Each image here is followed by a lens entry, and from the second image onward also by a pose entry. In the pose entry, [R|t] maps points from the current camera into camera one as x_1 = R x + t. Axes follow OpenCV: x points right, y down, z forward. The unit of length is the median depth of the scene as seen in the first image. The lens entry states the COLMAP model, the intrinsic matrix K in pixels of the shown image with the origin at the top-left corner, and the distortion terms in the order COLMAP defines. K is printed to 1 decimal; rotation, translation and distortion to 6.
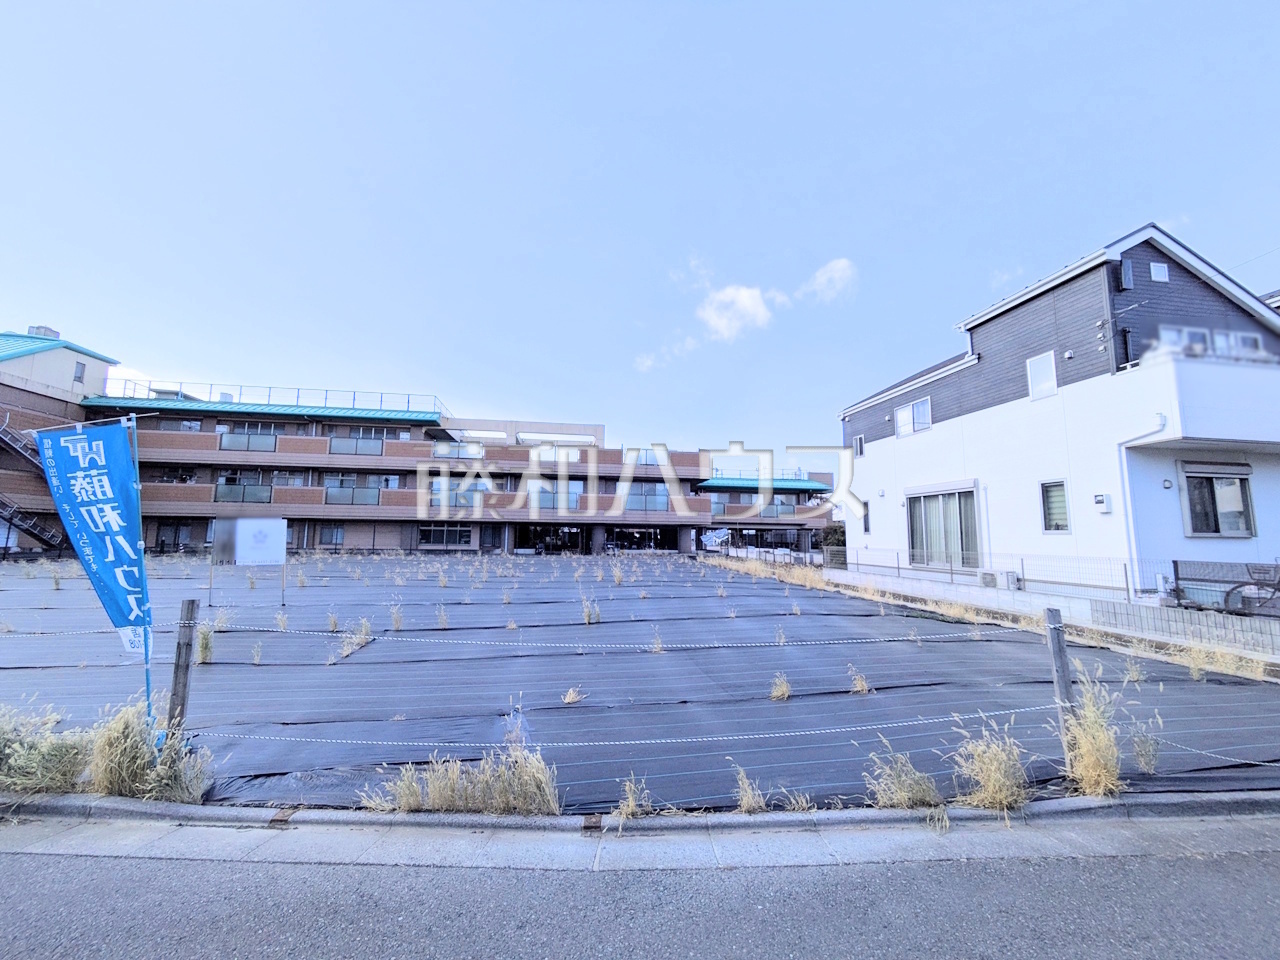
lens RADIAL K [[504.5, 0, 638.5], [0, 504.5, 475.9], [0, 0, 1]] dist [-0.003281, 0.003173]
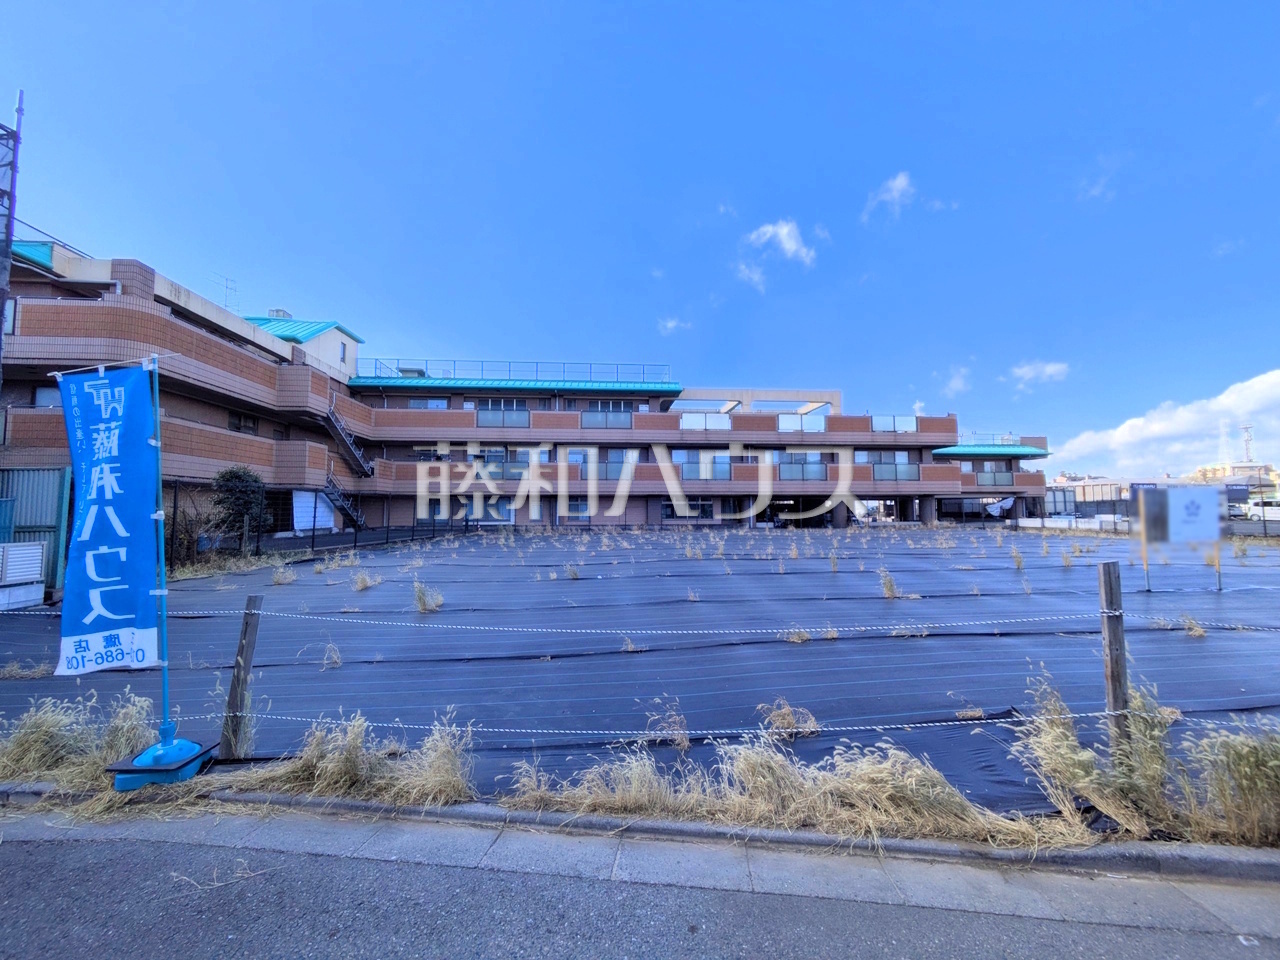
lens RADIAL K [[502.1, 0, 641.2], [0, 502.1, 465.2], [0, 0, 1]] dist [-0.004102, -0.000146]
pose [[0.997838, -0.021787, -0.062004, -0.561433], [0.023644, 0.999289, 0.029368, 0.002176], [0.061321, -0.030770, 0.997644, 0.048713]]
